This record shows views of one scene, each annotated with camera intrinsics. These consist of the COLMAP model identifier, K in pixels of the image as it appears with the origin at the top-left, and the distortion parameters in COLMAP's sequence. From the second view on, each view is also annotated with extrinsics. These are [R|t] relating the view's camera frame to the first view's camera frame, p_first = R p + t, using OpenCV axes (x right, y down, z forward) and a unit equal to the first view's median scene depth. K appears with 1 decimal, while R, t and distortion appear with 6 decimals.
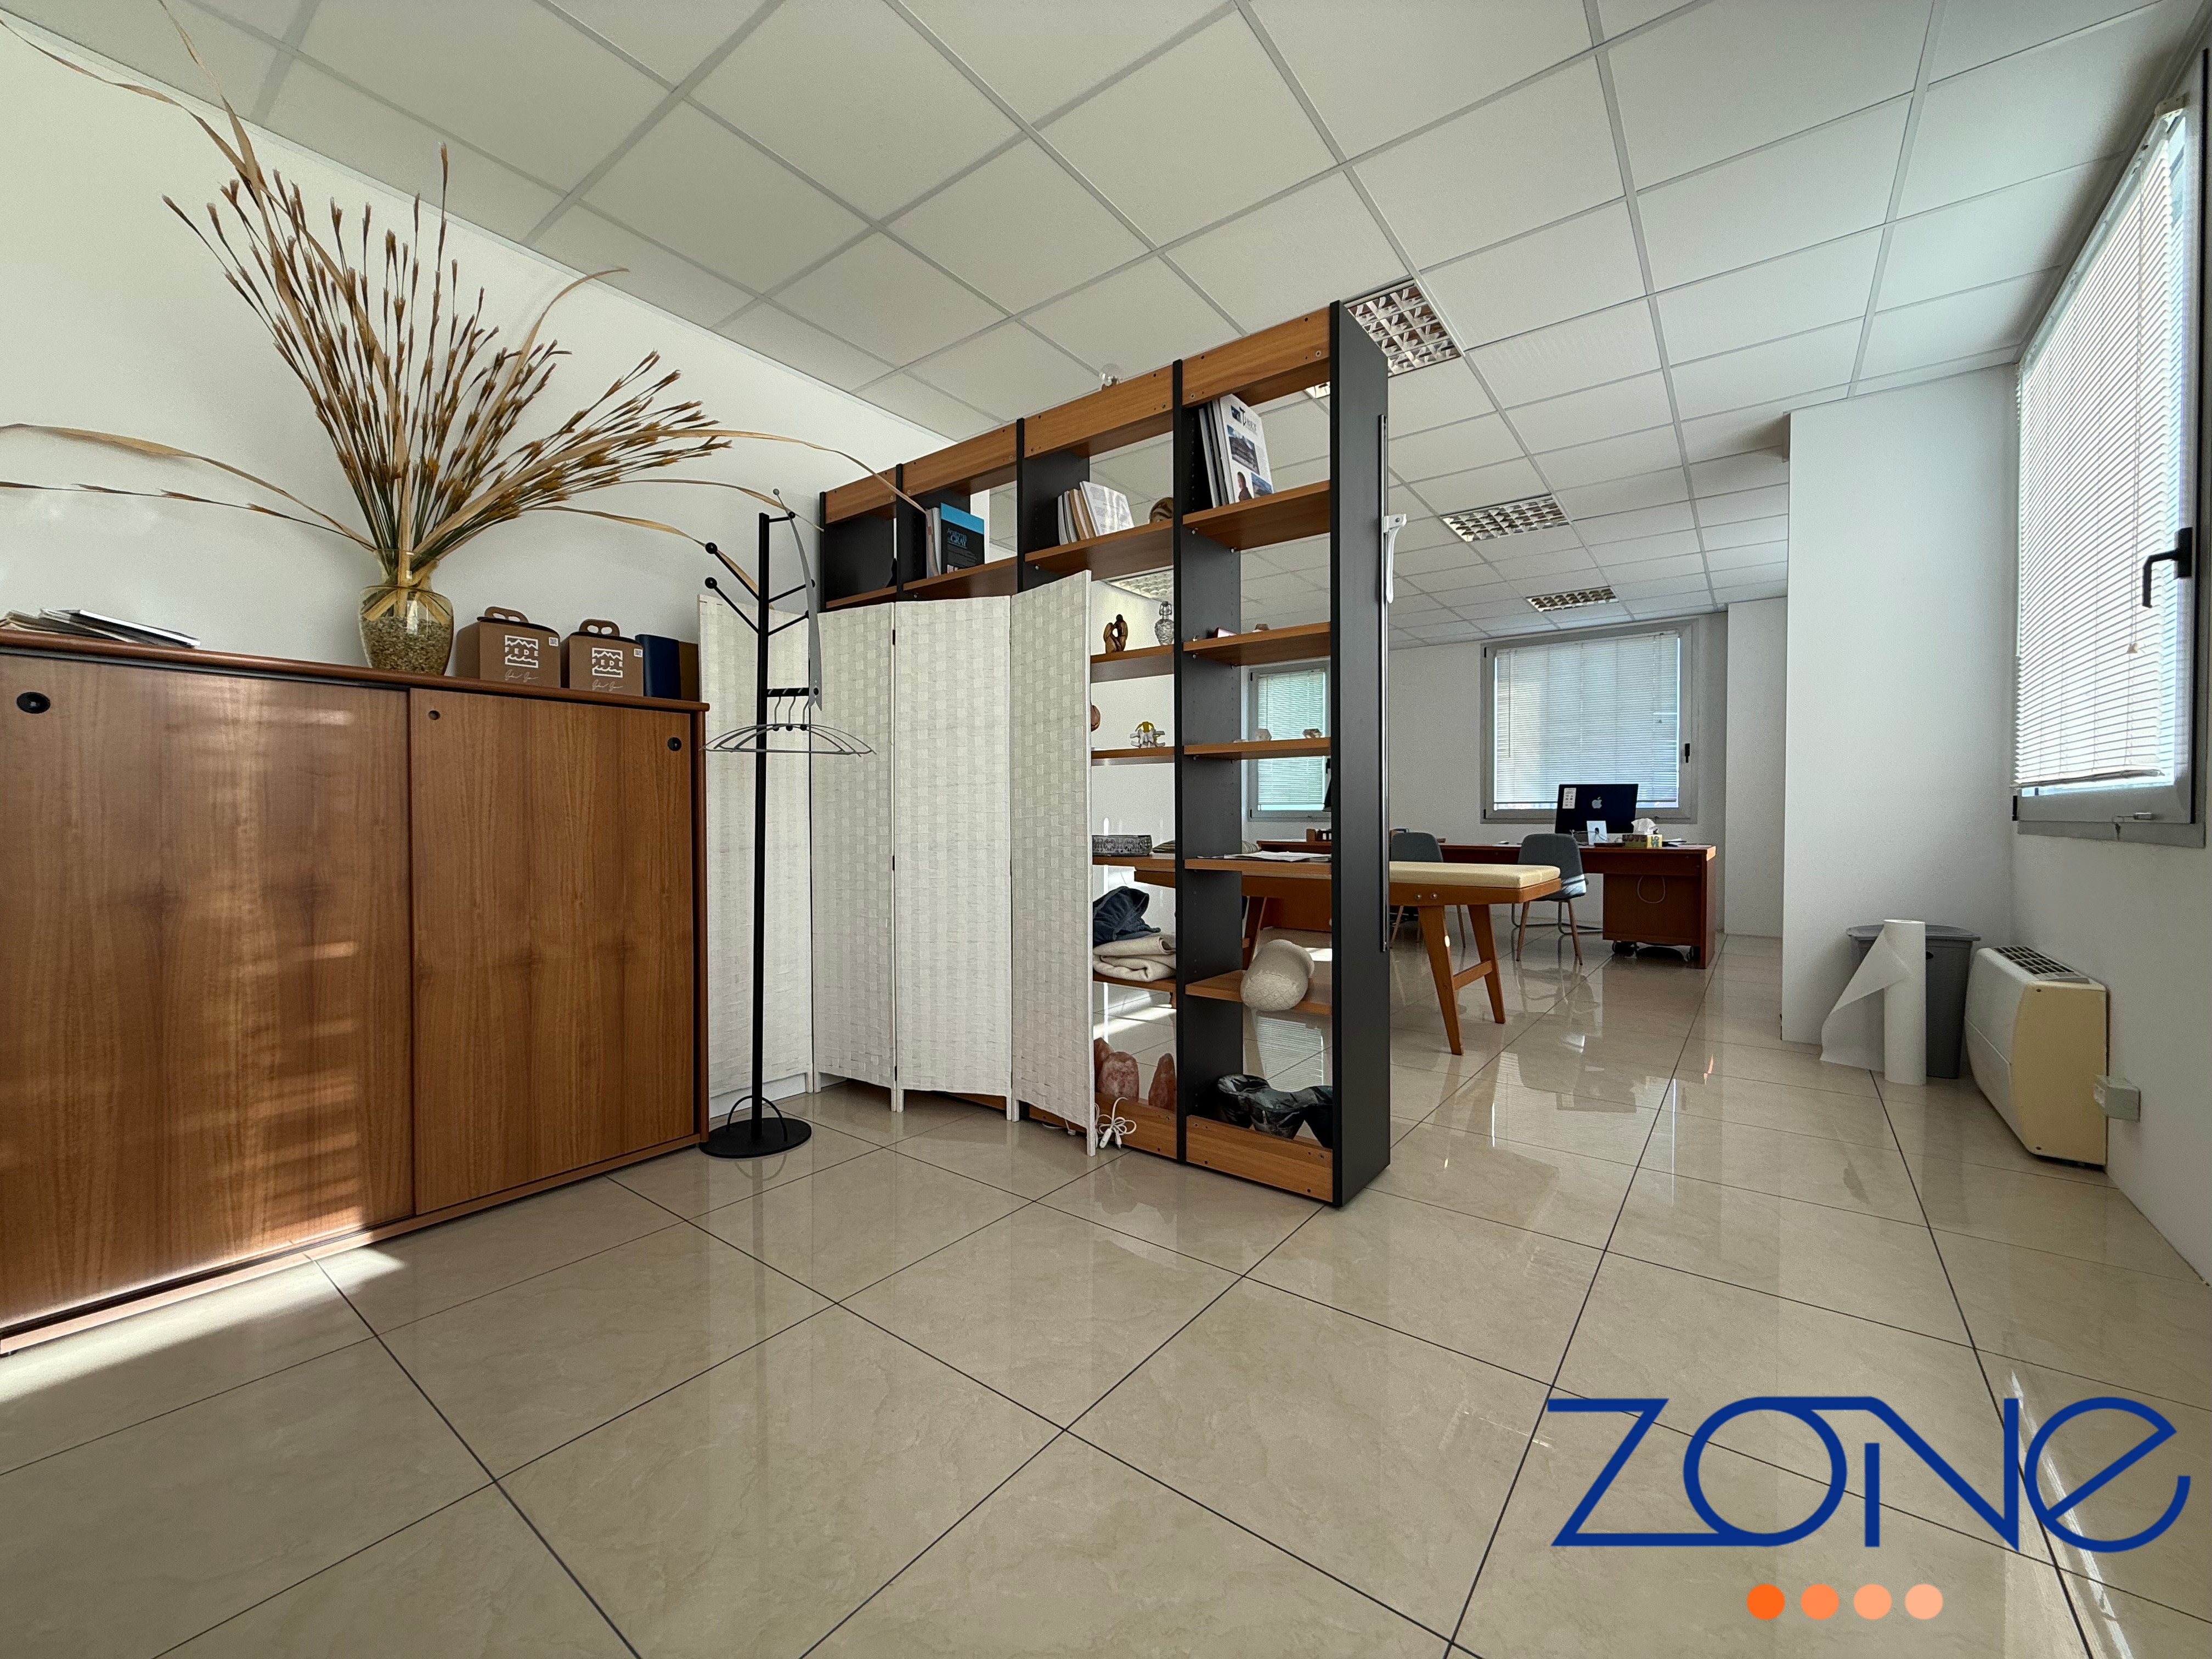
lens RADIAL K [[880.2, 0, 1102.2], [0, 880.2, 829.2], [0, 0, 1]] dist [-0.002306, -0.001001]
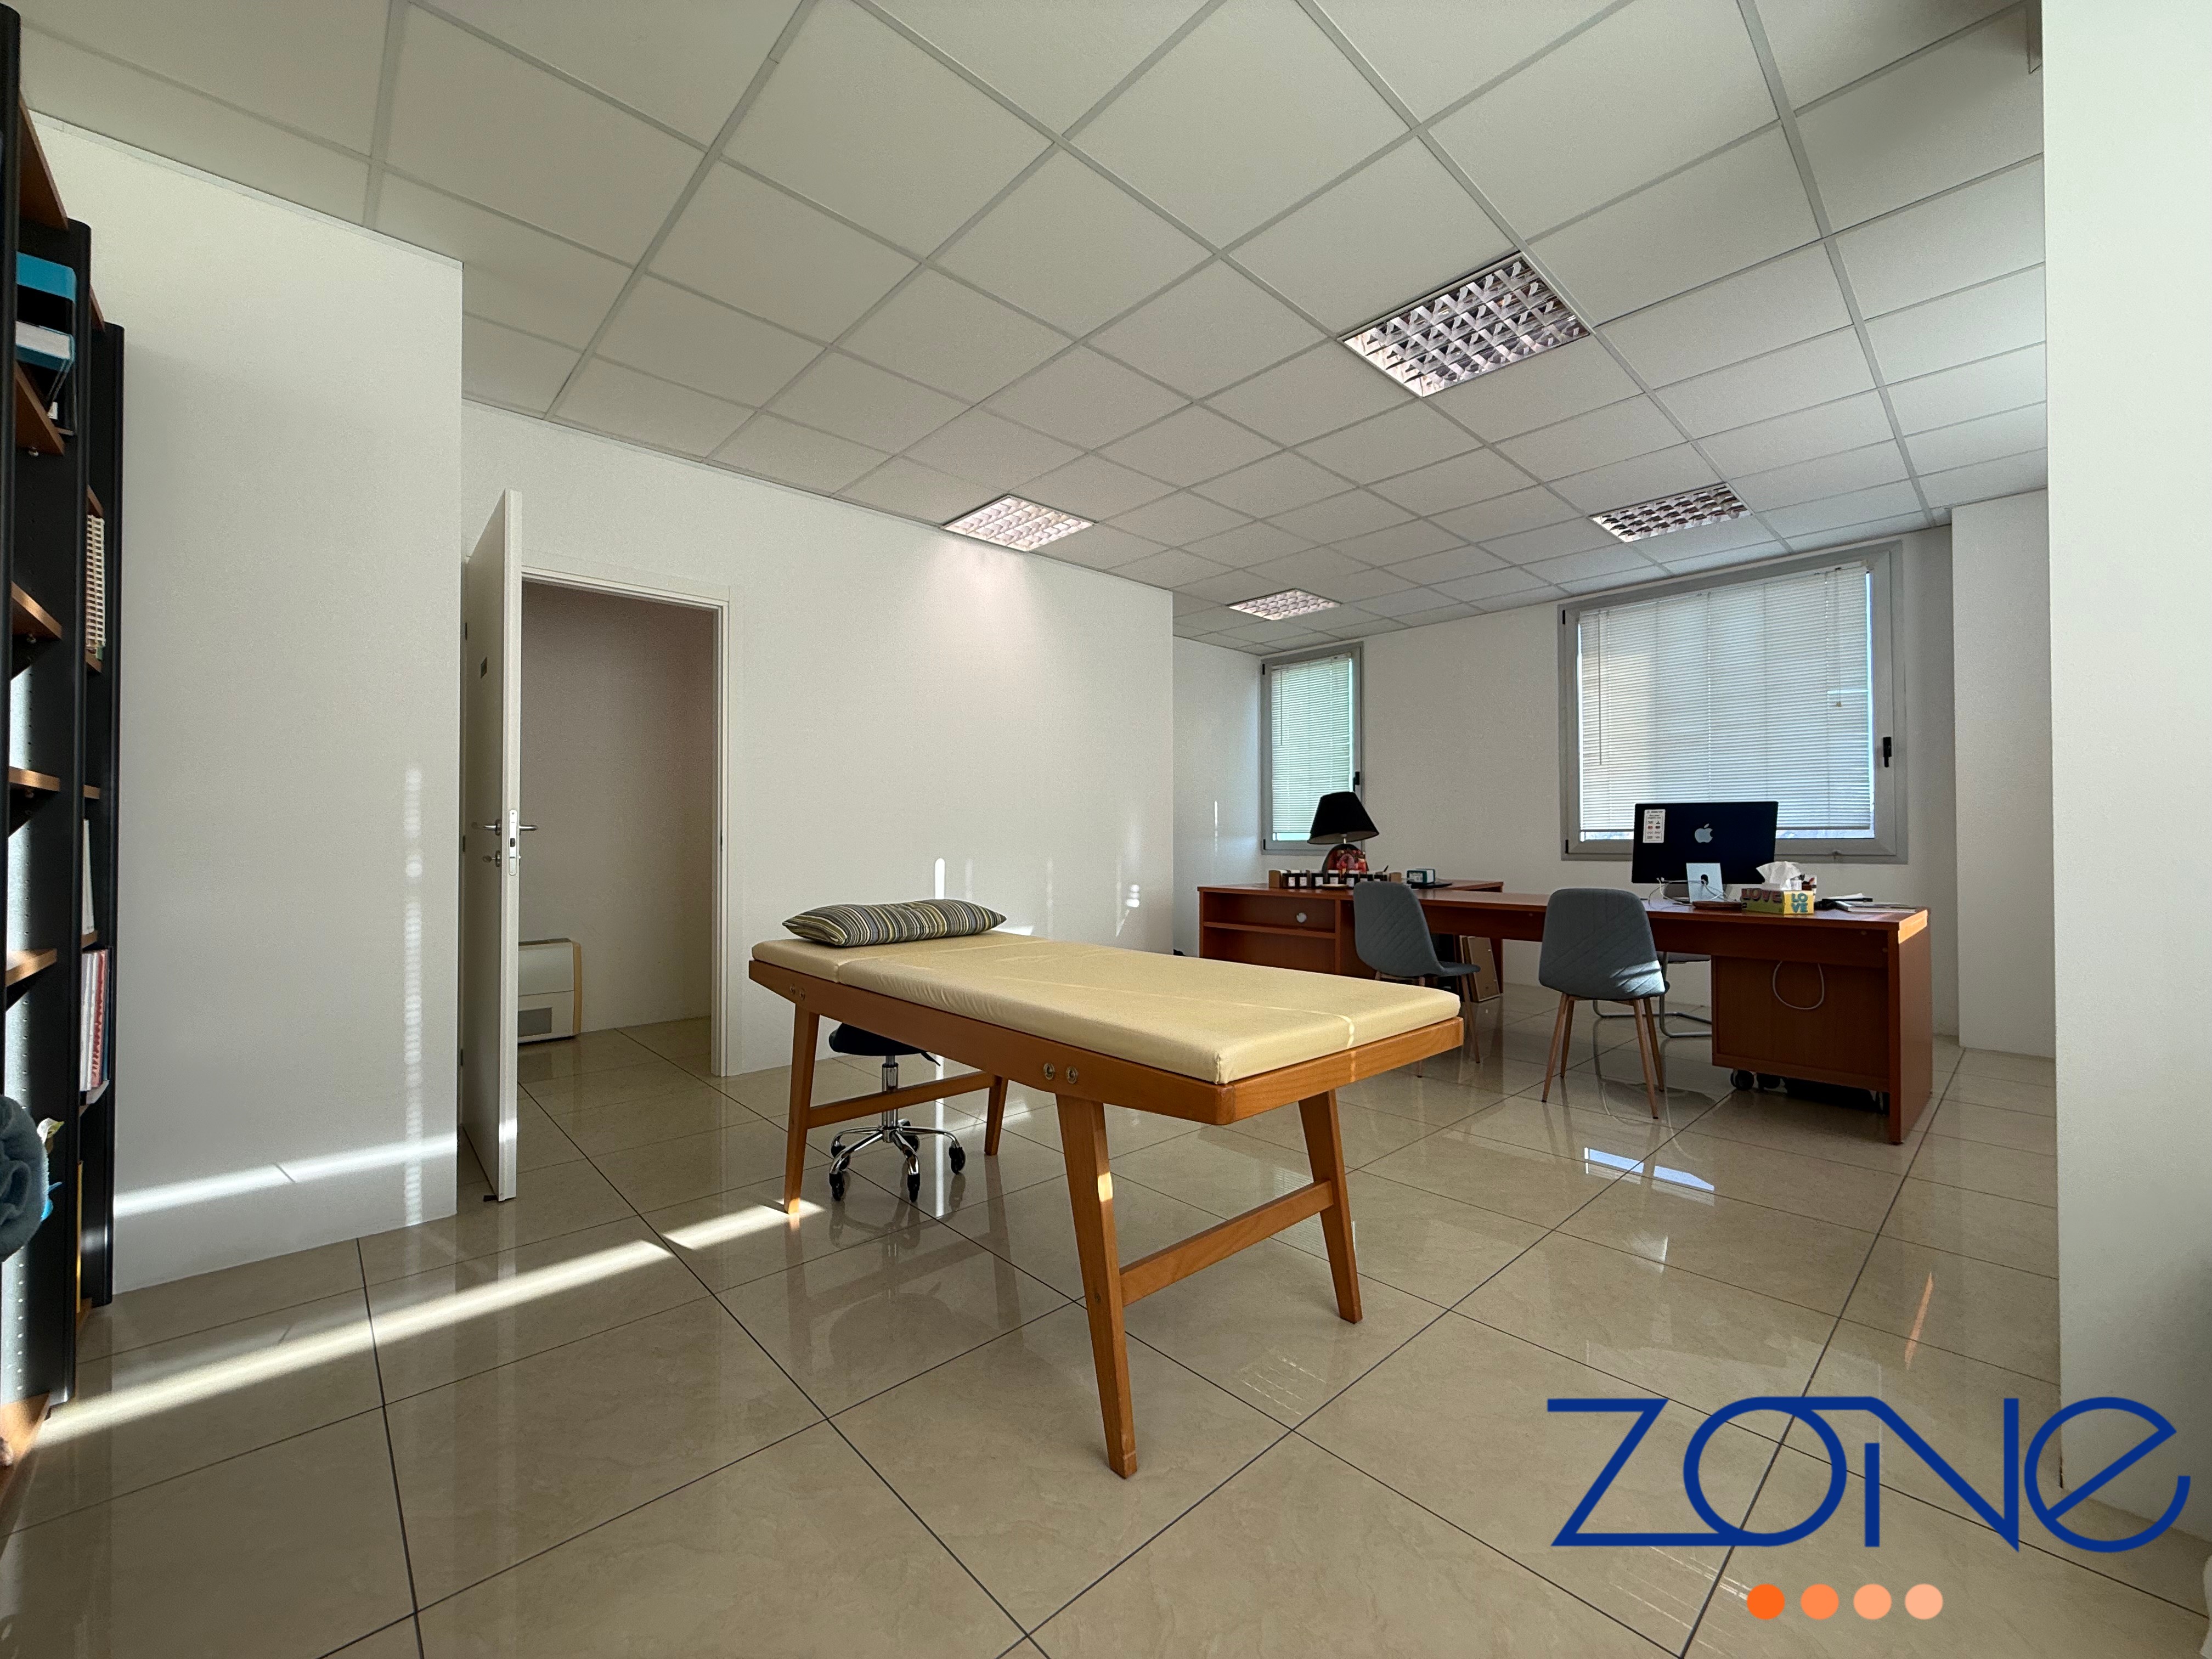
lens RADIAL K [[880.2, 0, 1106.2], [0, 880.2, 827.3], [0, 0, 1]] dist [-0.002306, -0.001001]
pose [[0.984558, -0.006390, -0.174944, 0.263753], [0.001160, 0.999550, -0.029983, -0.016402], [0.175057, 0.029317, 0.984122, 0.333189]]
